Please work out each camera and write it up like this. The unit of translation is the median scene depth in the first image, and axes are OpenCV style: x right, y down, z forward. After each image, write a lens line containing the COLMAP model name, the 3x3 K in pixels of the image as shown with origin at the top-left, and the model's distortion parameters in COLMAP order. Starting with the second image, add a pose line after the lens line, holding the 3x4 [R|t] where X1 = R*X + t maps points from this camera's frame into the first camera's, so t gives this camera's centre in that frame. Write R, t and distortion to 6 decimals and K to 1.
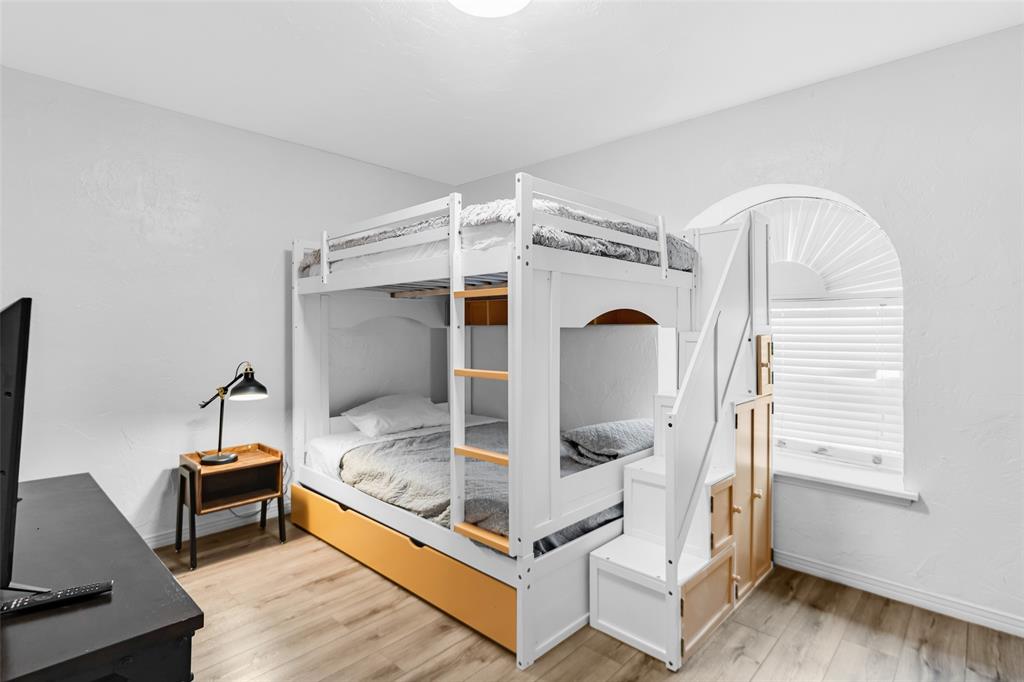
lens RADIAL K [[513.9, 0, 518.7], [0, 513.9, 323.6], [0, 0, 1]] dist [-0.001953, 0.000038]
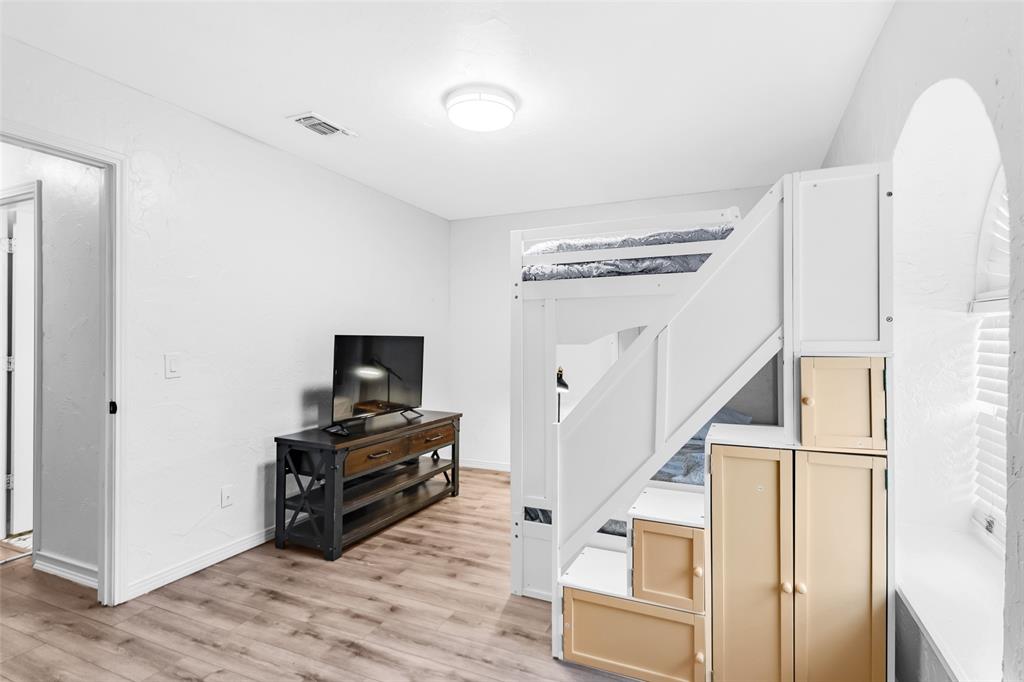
lens RADIAL K [[513.9, 0, 513.2], [0, 513.9, 342.8], [0, 0, 1]] dist [-0.001953, 0.000038]
pose [[0.320770, -0.006019, -0.947138, 1.119797], [0.008485, 0.999958, -0.003481, 0.007113], [0.947119, -0.006920, 0.320808, 0.483588]]
